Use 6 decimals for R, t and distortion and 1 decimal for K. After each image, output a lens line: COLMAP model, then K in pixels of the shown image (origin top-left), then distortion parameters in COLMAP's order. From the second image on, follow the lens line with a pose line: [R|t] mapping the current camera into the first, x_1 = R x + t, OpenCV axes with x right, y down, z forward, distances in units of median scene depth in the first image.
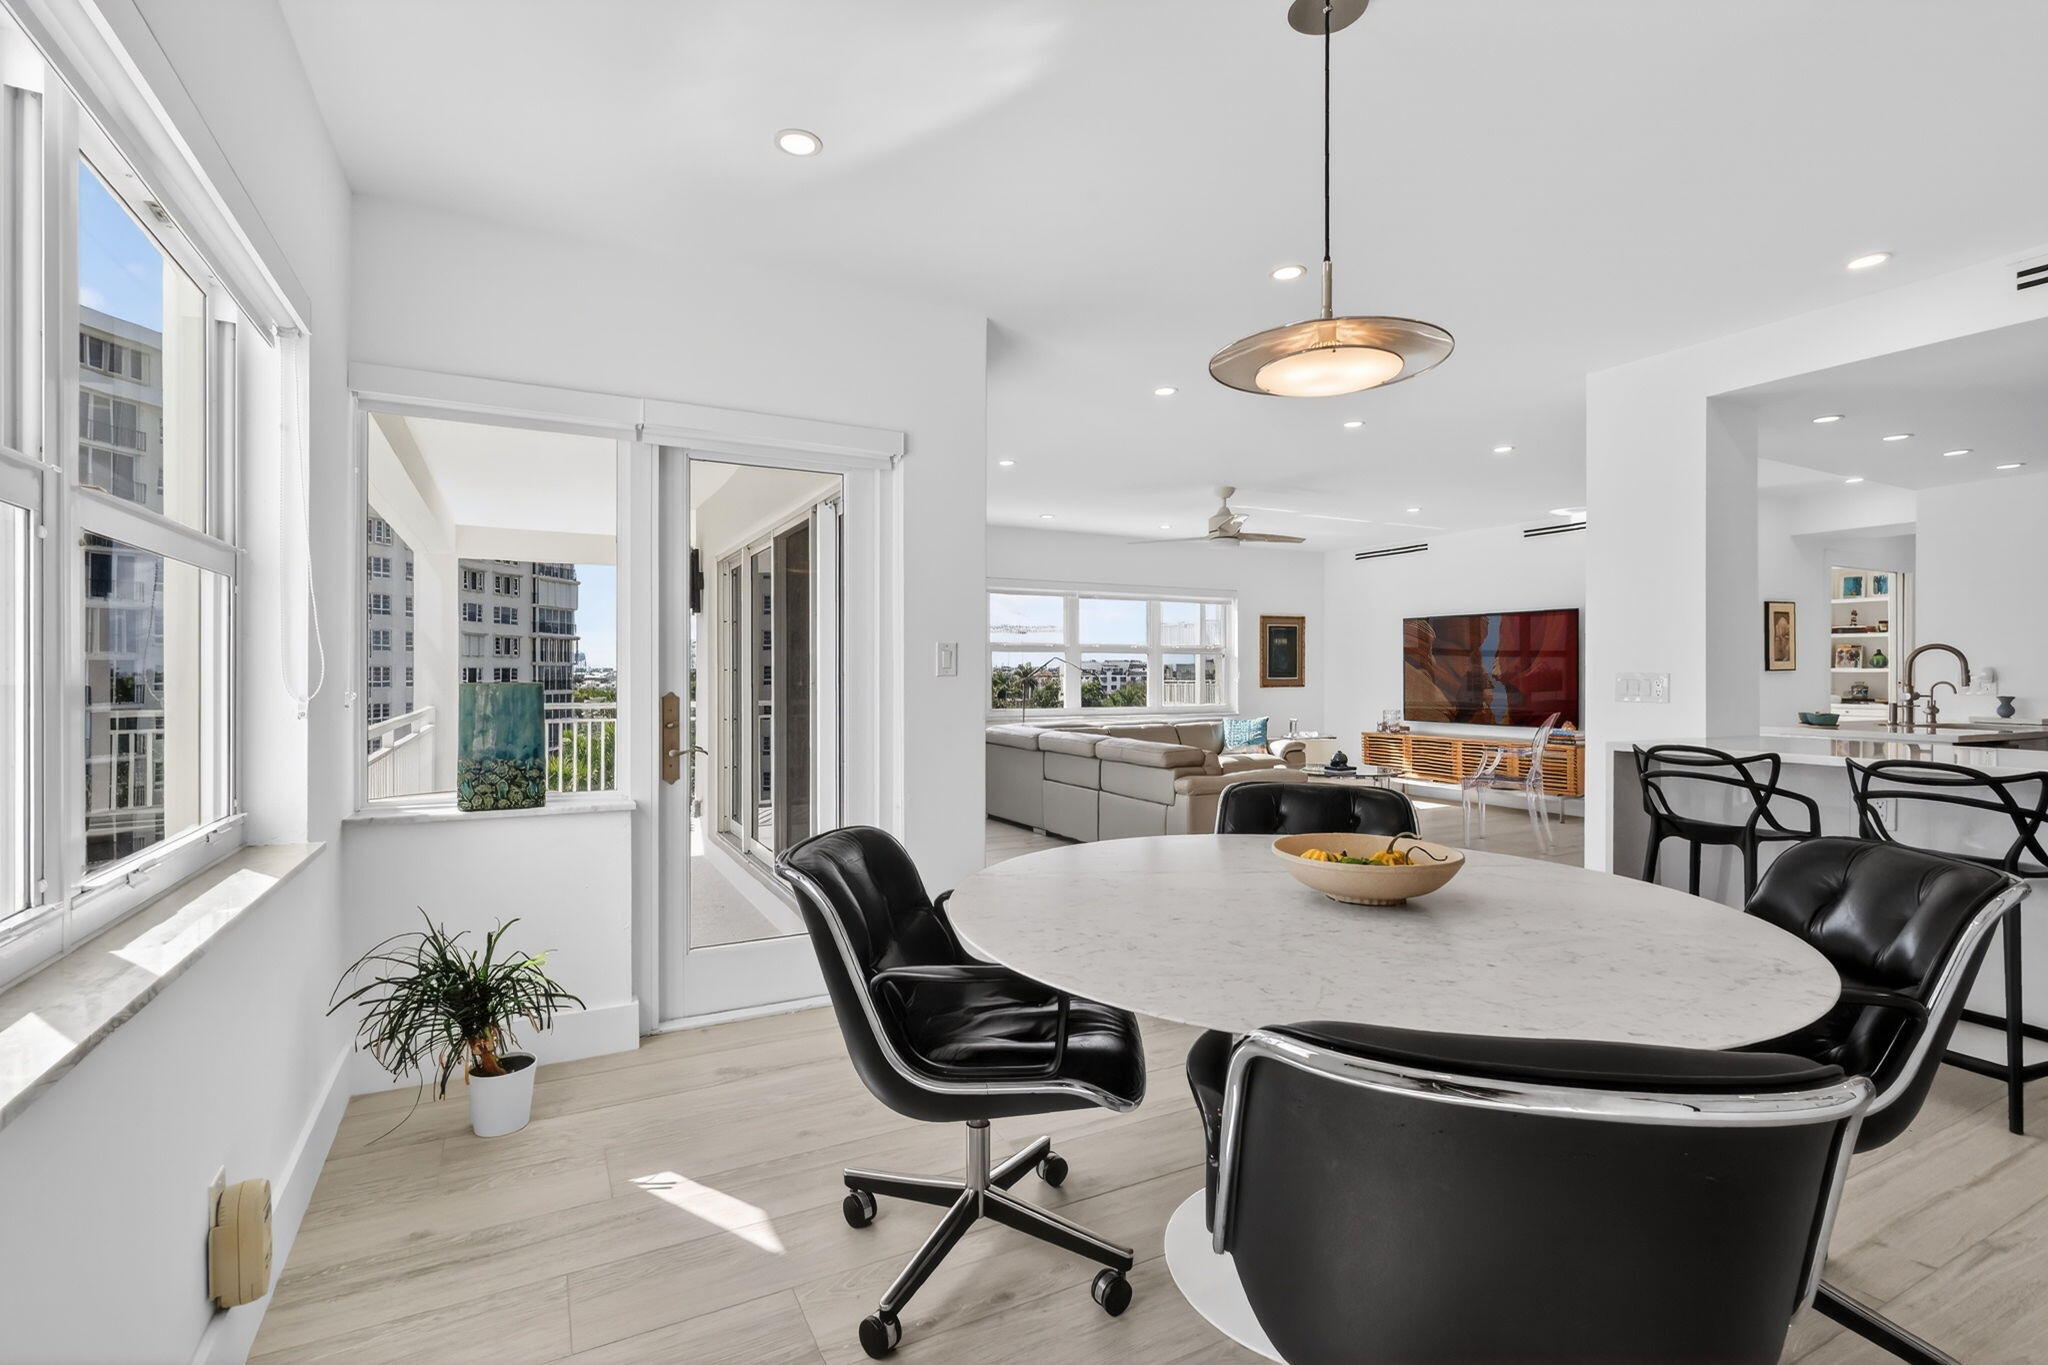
lens RADIAL K [[957.6, 0, 1030.7], [0, 957.6, 671.9], [0, 0, 1]] dist [0.002130, 0.000306]
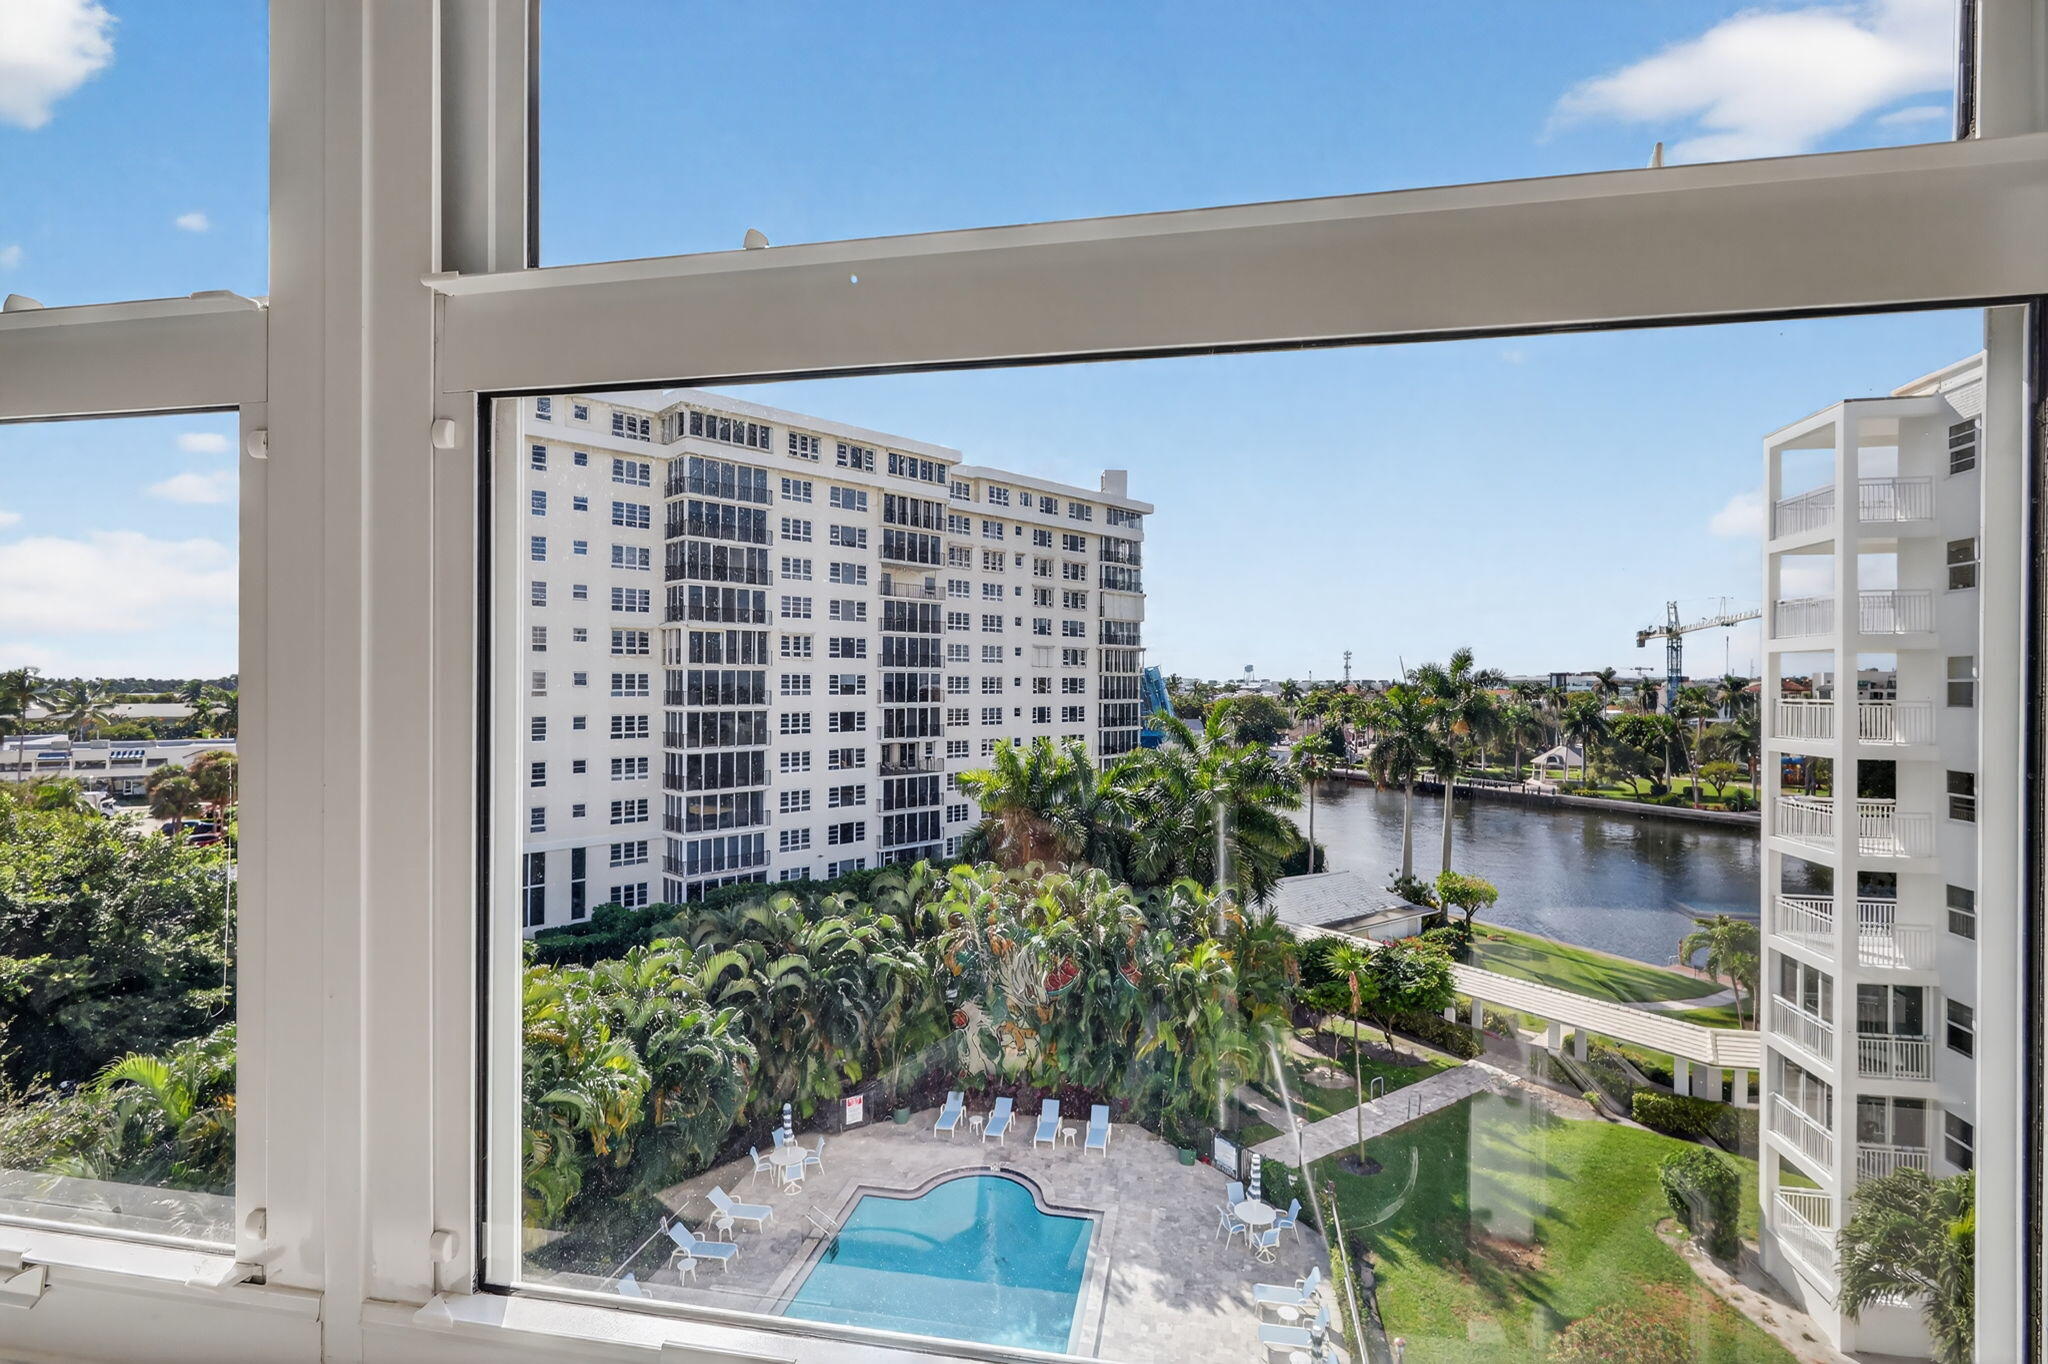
lens RADIAL K [[957.6, 0, 1038.5], [0, 957.6, 685.1], [0, 0, 1]] dist [0.002130, 0.000306]
pose [[0.792094, 0.006400, -0.610366, 0.527771], [-0.004816, 0.999979, 0.004234, -0.006690], [0.610380, -0.000414, 0.792108, 1.118738]]
